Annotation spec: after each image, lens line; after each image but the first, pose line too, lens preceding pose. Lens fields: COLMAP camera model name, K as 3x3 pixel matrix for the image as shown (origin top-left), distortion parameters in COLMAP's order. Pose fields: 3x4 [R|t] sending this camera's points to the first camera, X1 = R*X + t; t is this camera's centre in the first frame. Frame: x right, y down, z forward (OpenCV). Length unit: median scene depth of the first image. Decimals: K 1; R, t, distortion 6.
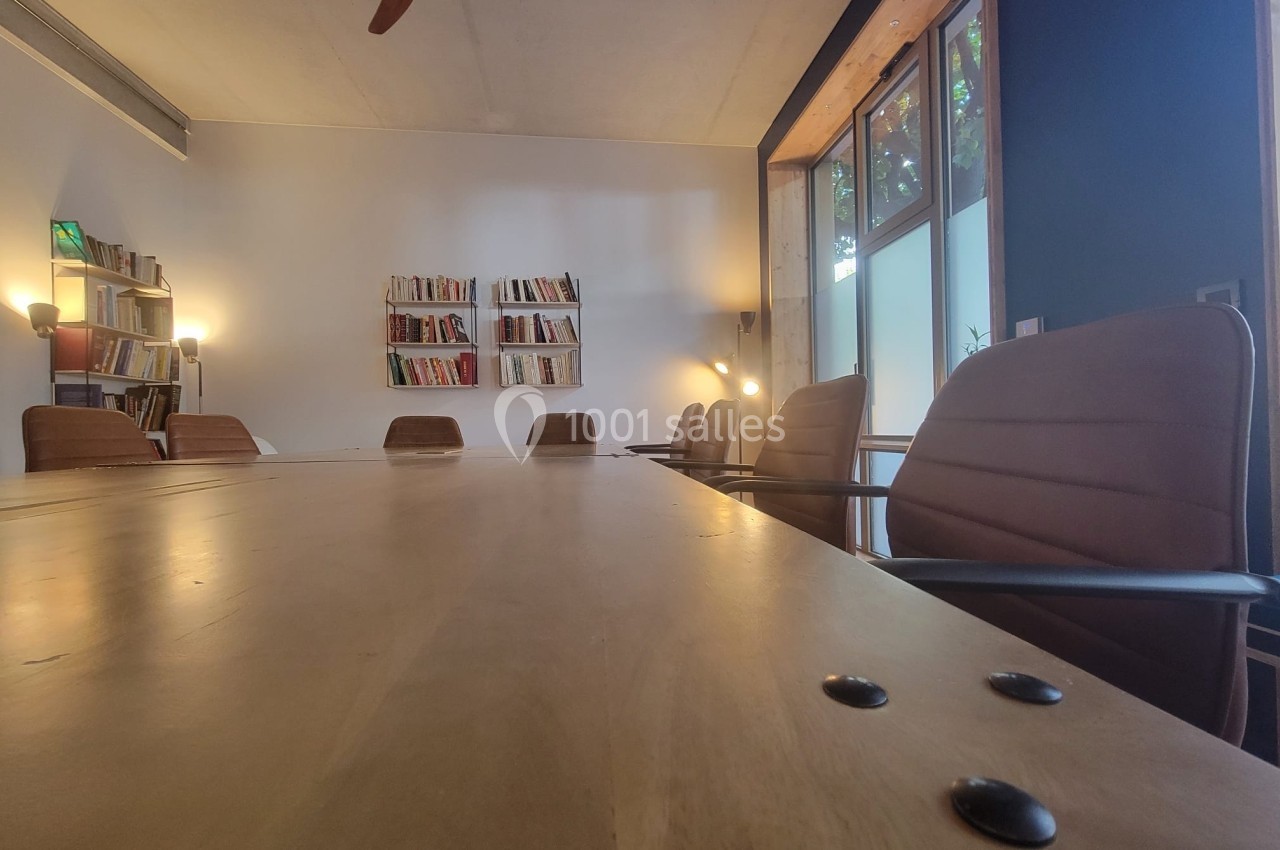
lens RADIAL K [[519.6, 0, 640.7], [0, 519.6, 427.1], [0, 0, 1]] dist [-0.000943, 0.001201]
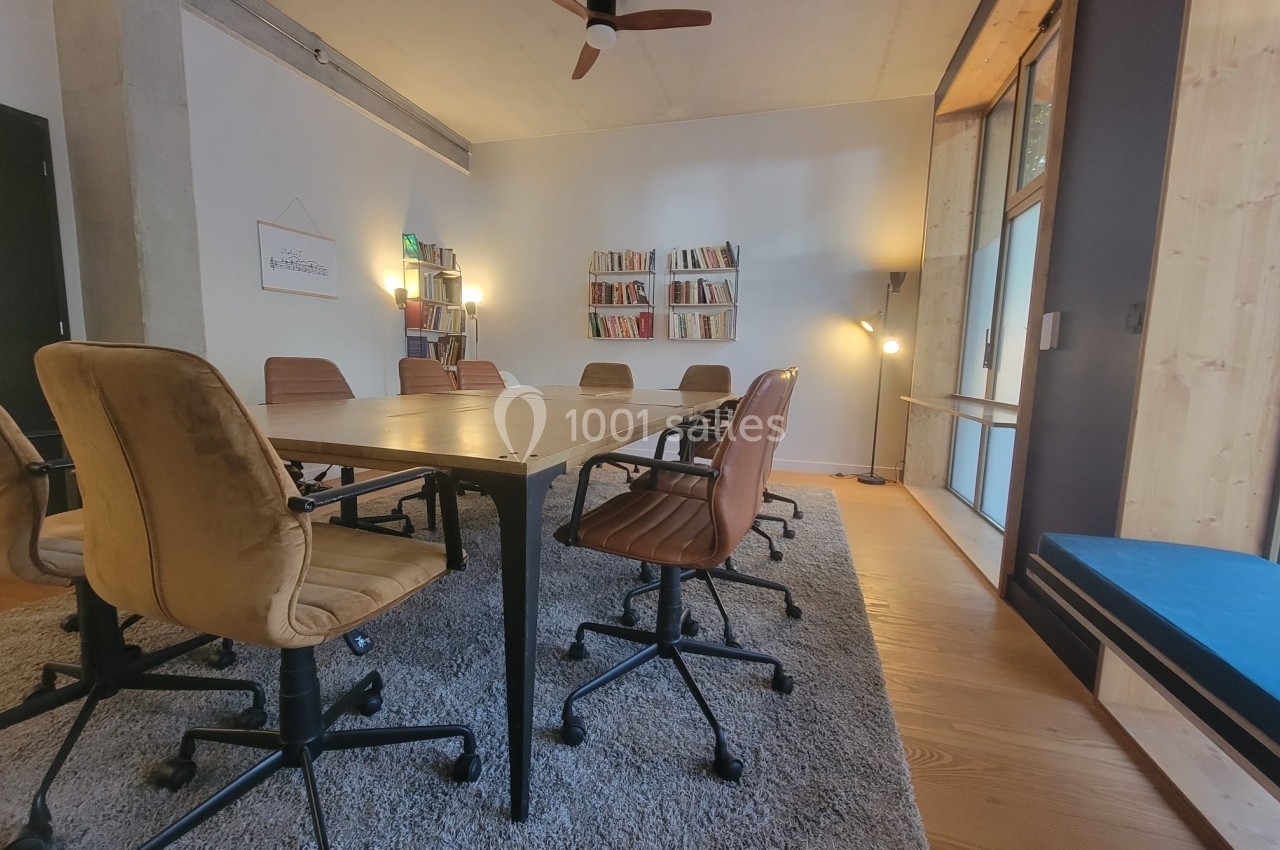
lens RADIAL K [[519.6, 0, 643.4], [0, 519.6, 423.8], [0, 0, 1]] dist [-0.000943, 0.001201]
pose [[0.916807, 0.088073, -0.389496, 0.177671], [-0.039768, 0.990663, 0.130402, -0.039013], [0.397345, -0.104064, 0.911750, -0.179272]]
